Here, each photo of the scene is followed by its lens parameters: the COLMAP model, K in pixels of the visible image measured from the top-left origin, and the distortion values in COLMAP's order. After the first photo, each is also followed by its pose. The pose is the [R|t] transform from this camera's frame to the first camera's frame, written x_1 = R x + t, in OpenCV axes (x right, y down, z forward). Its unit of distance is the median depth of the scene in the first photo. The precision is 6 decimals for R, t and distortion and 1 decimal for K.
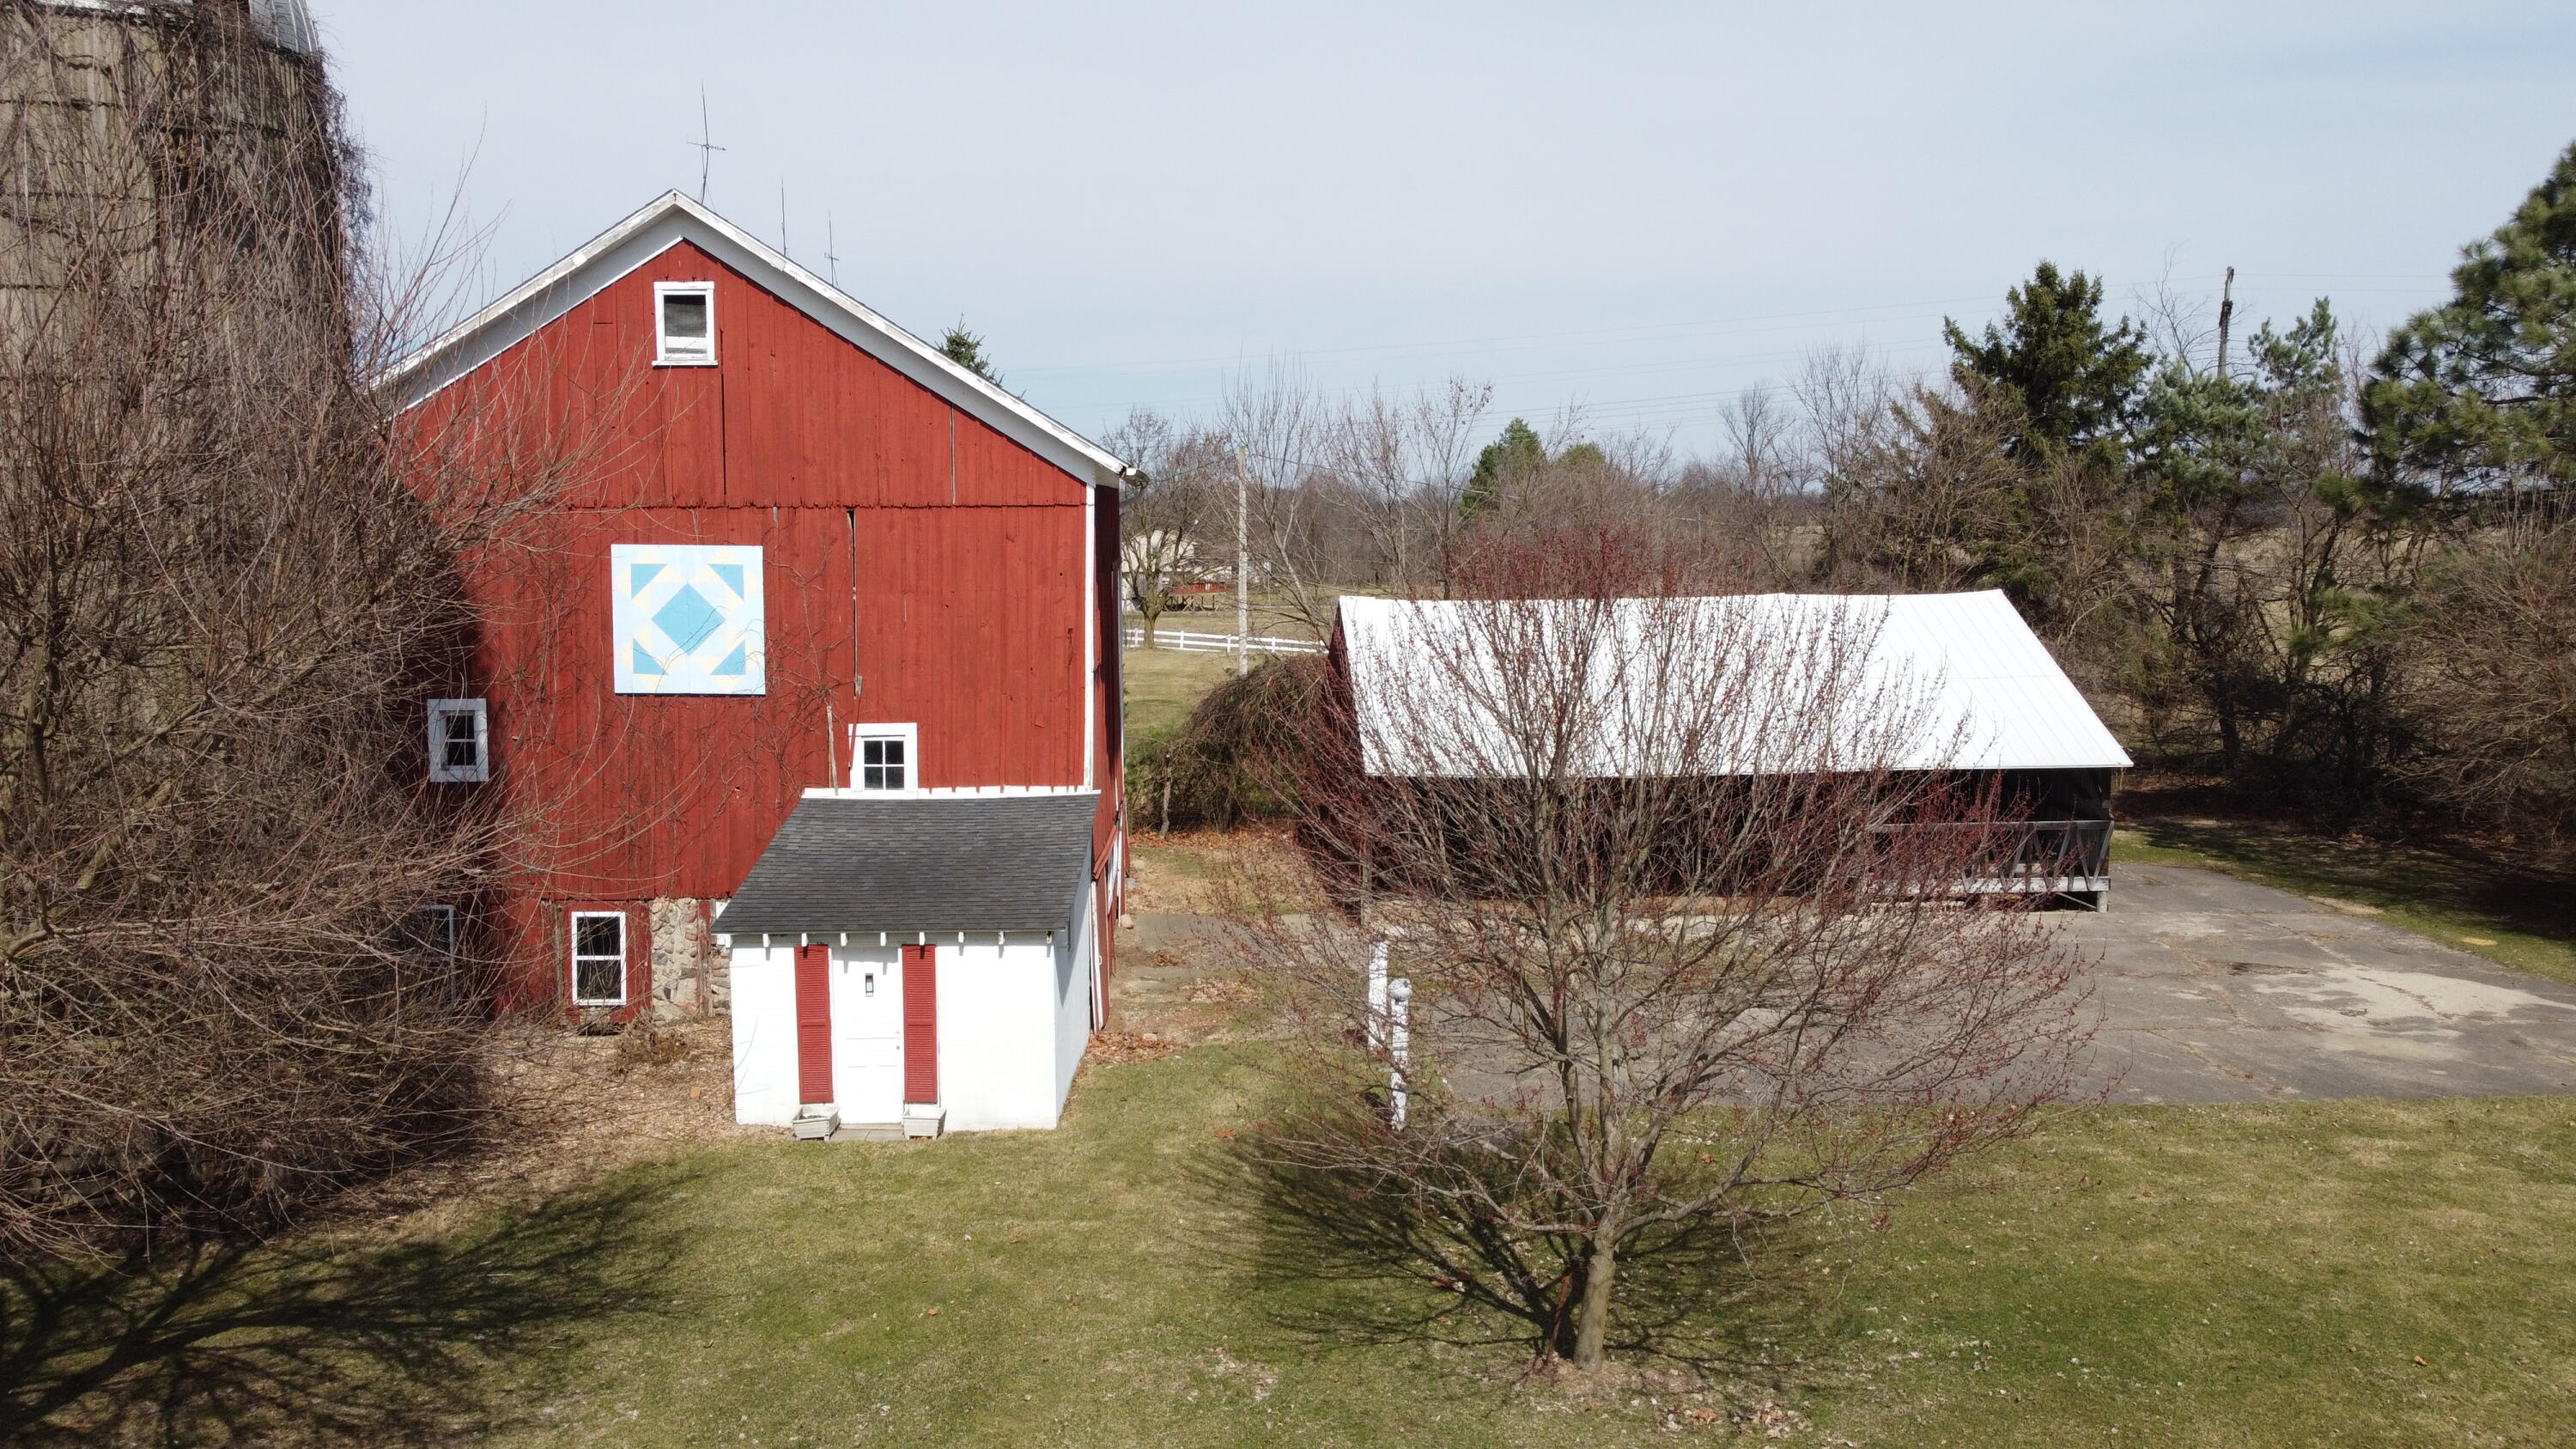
lens RADIAL K [[1936.3, 0, 1288.0], [0, 1936.3, 724.5], [0, 0, 1]] dist [0.002629, -0.001838]
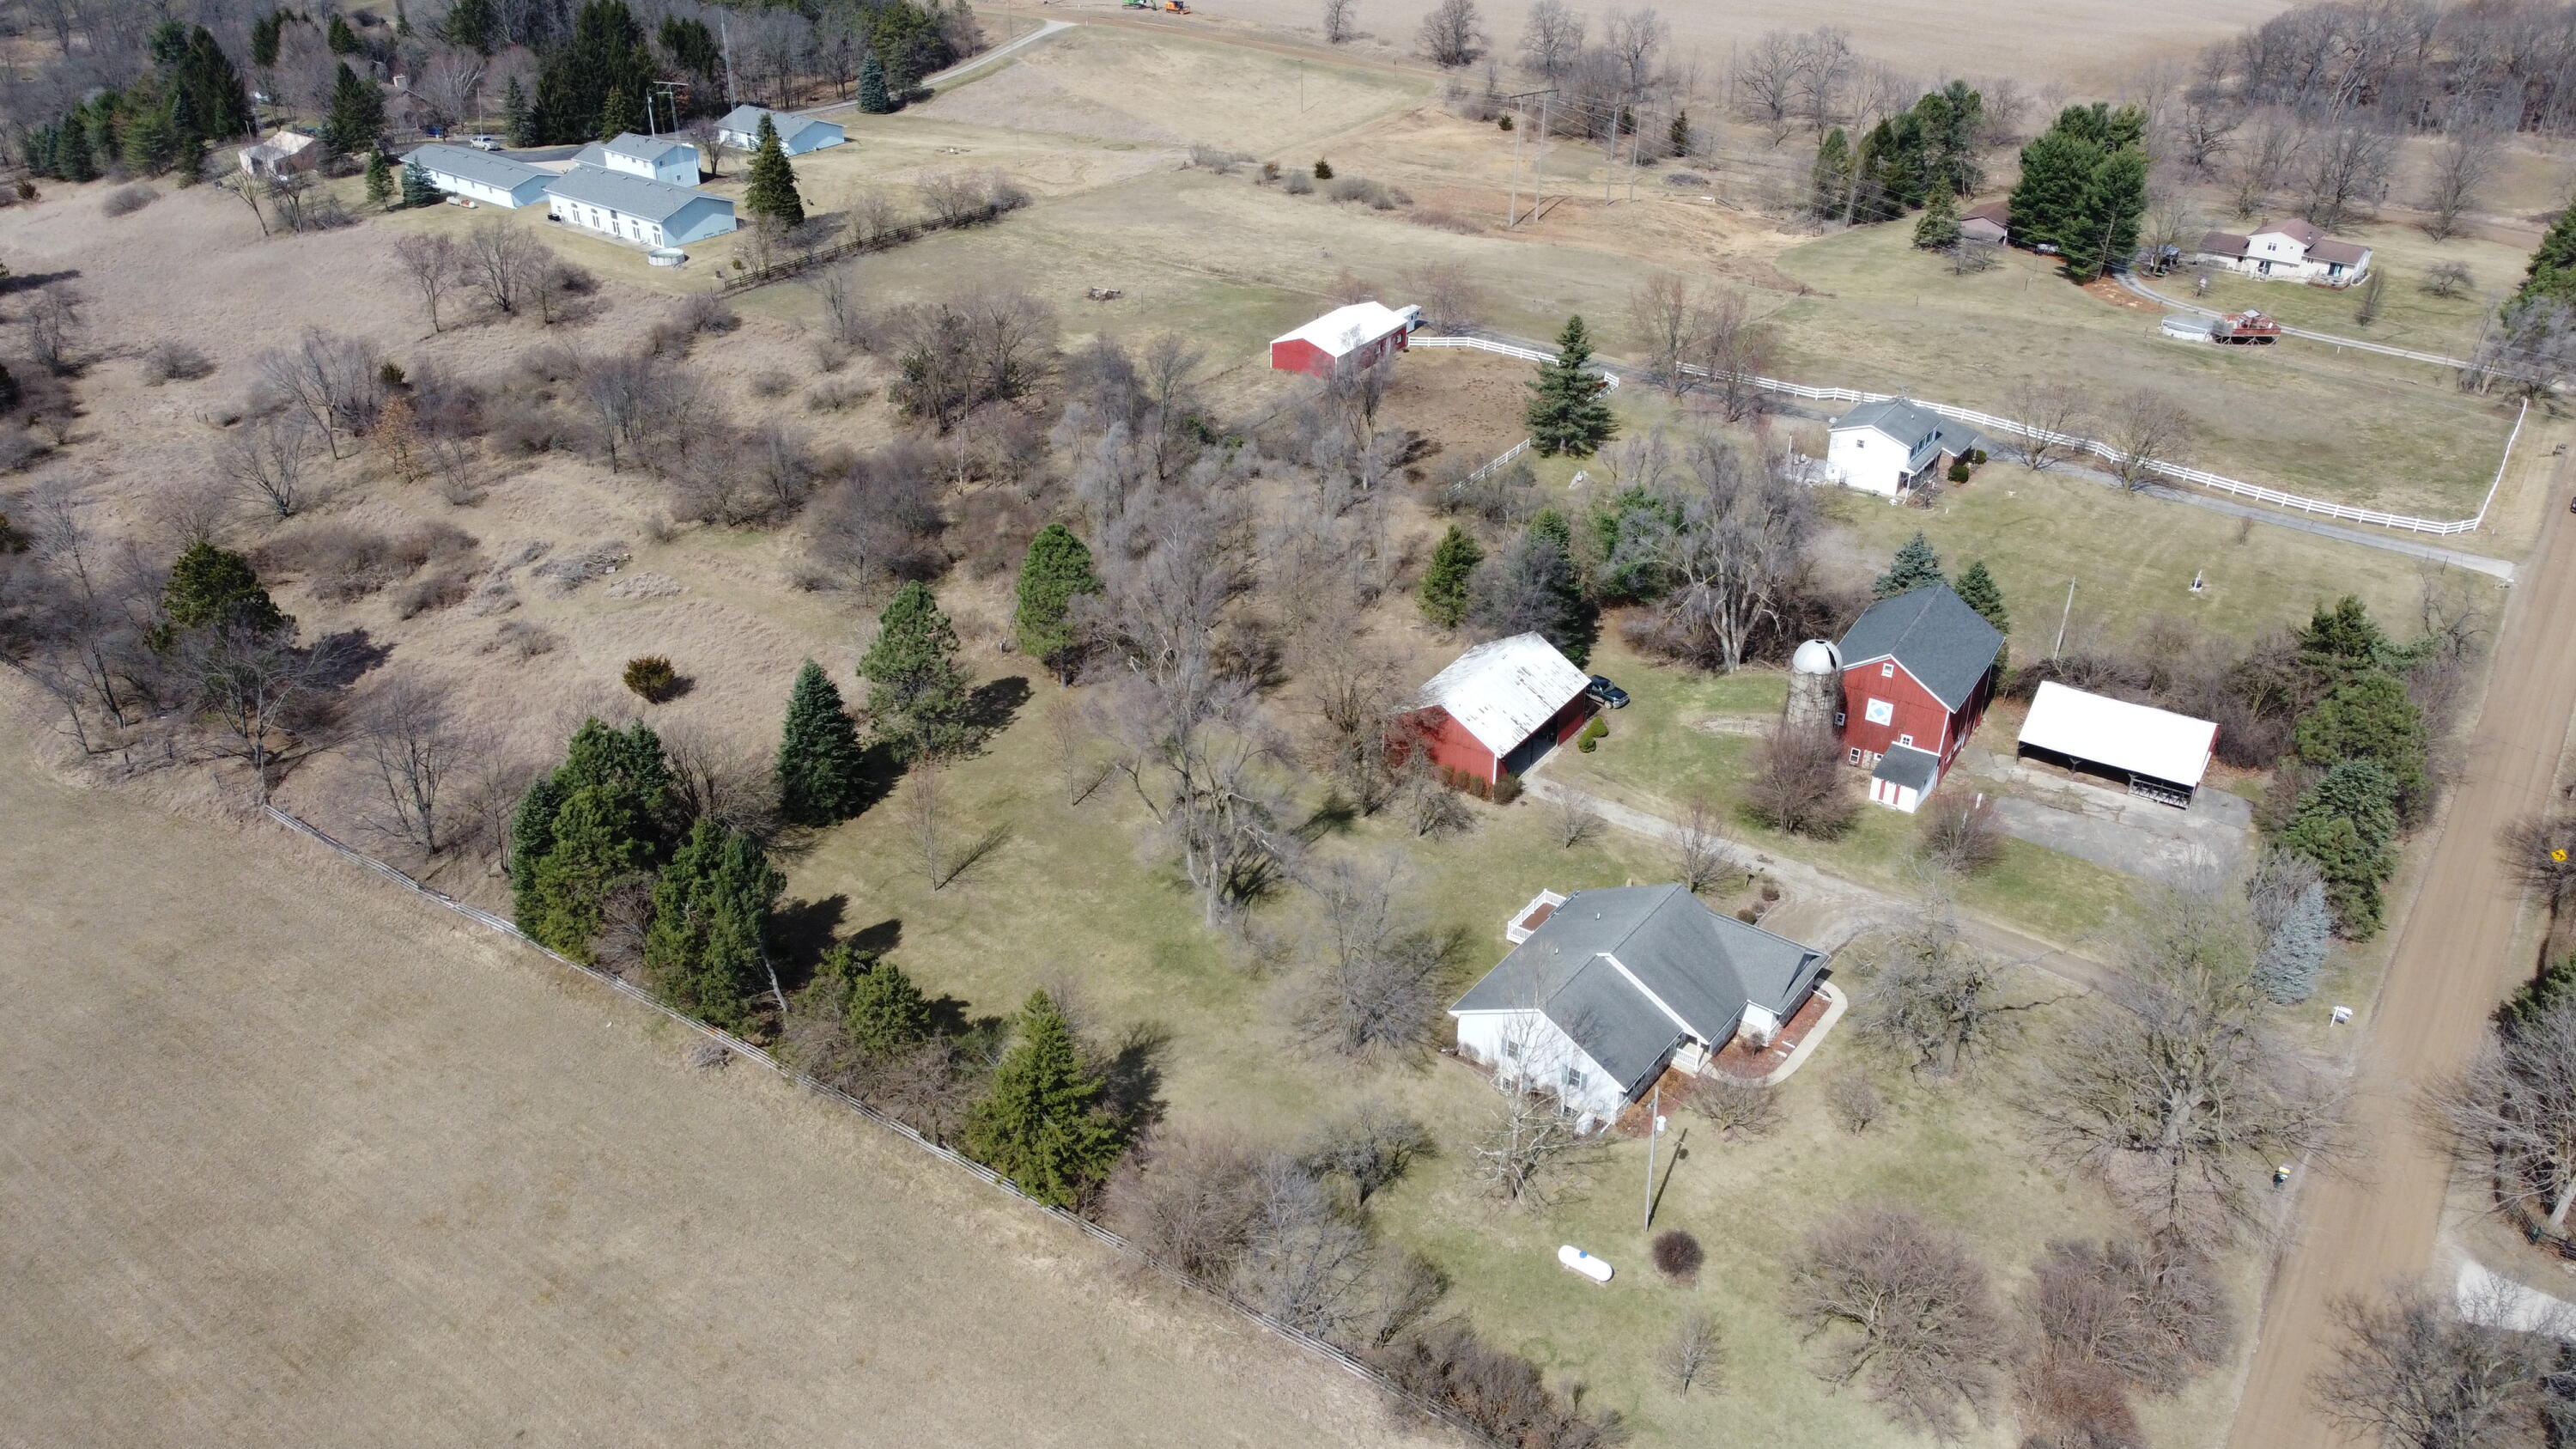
lens RADIAL K [[1936.3, 0, 1288.0], [0, 1936.3, 724.5], [0, 0, 1]] dist [0.002629, -0.001838]
pose [[0.812381, 0.292124, -0.504679, 1.502650], [-0.070750, 0.908454, 0.411954, -2.837523], [0.578820, -0.298958, 0.758678, -5.592442]]
